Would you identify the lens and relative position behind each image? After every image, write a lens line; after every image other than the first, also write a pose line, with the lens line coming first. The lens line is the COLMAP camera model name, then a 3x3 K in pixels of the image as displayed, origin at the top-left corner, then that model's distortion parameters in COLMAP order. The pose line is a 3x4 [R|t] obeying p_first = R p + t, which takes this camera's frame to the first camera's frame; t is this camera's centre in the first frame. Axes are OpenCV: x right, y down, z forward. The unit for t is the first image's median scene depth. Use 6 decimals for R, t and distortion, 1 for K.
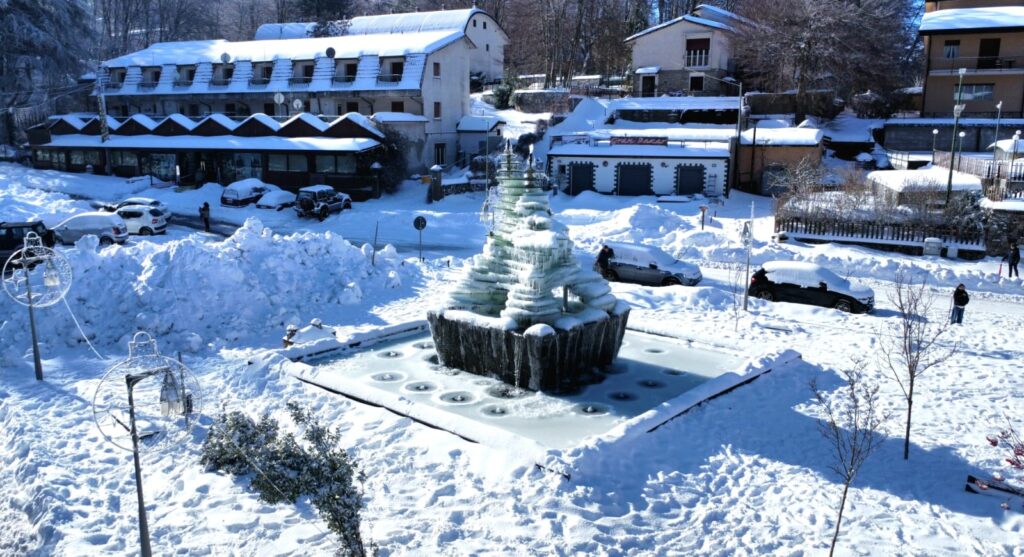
lens RADIAL K [[795.8, 0, 477.4], [0, 795.8, 308.1], [0, 0, 1]] dist [-0.002467, -0.006185]
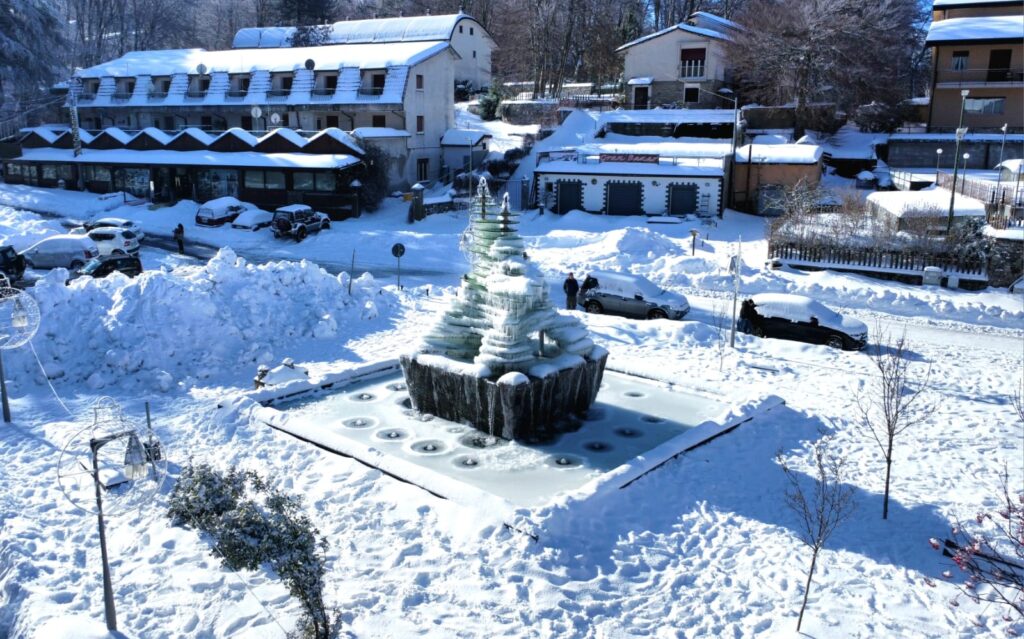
lens RADIAL K [[832.3, 0, 452.3], [0, 832.3, 322.2], [0, 0, 1]] dist [-0.001605, -0.006721]
pose [[0.999864, 0.004764, -0.015795, 0.007414], [-0.004706, 0.999982, 0.003728, -0.017424], [0.015812, -0.003654, 0.999868, -0.009797]]
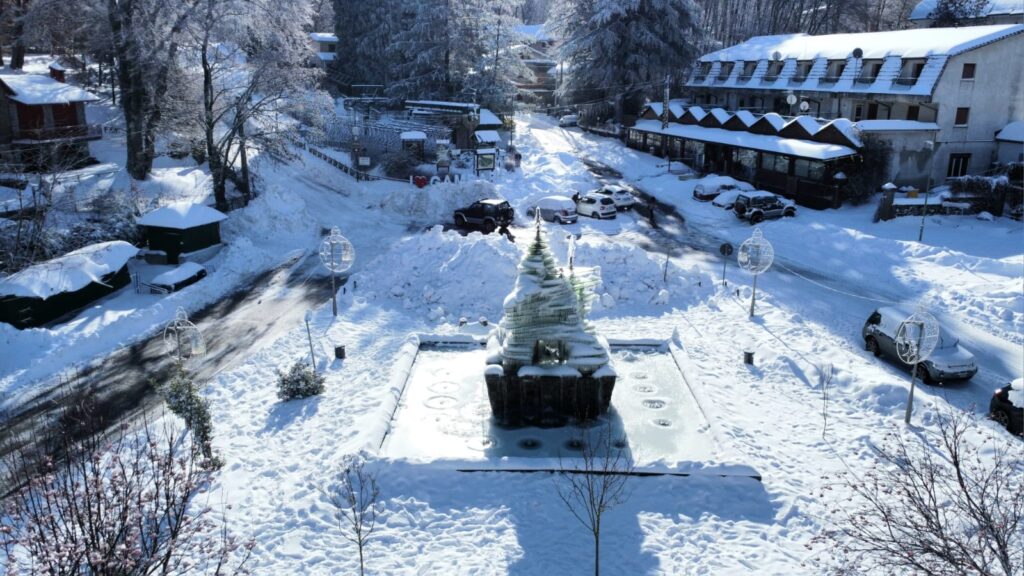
lens RADIAL K [[762.2, 0, 528.3], [0, 762.2, 306.1], [0, 0, 1]] dist [-0.004012, -0.006816]
pose [[0.676772, 0.220752, -0.702317, 0.358256], [-0.178703, 0.974712, 0.134168, -0.091585], [0.714175, 0.034705, 0.699107, 0.080742]]
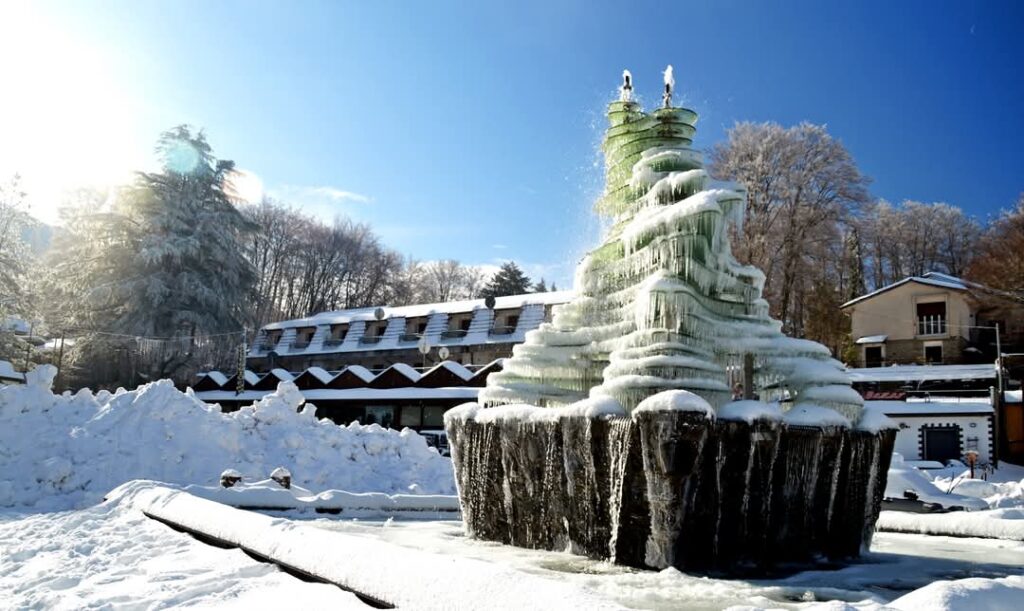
lens RADIAL K [[849.7, 0, 507.3], [0, 849.7, 332.4], [0, 0, 1]] dist [-0.137924, 0.034625]
pose [[0.978715, 0.014007, -0.204744, 0.032141], [-0.089333, 0.927266, -0.363590, 0.059715], [0.184760, 0.374142, 0.908780, 0.229513]]
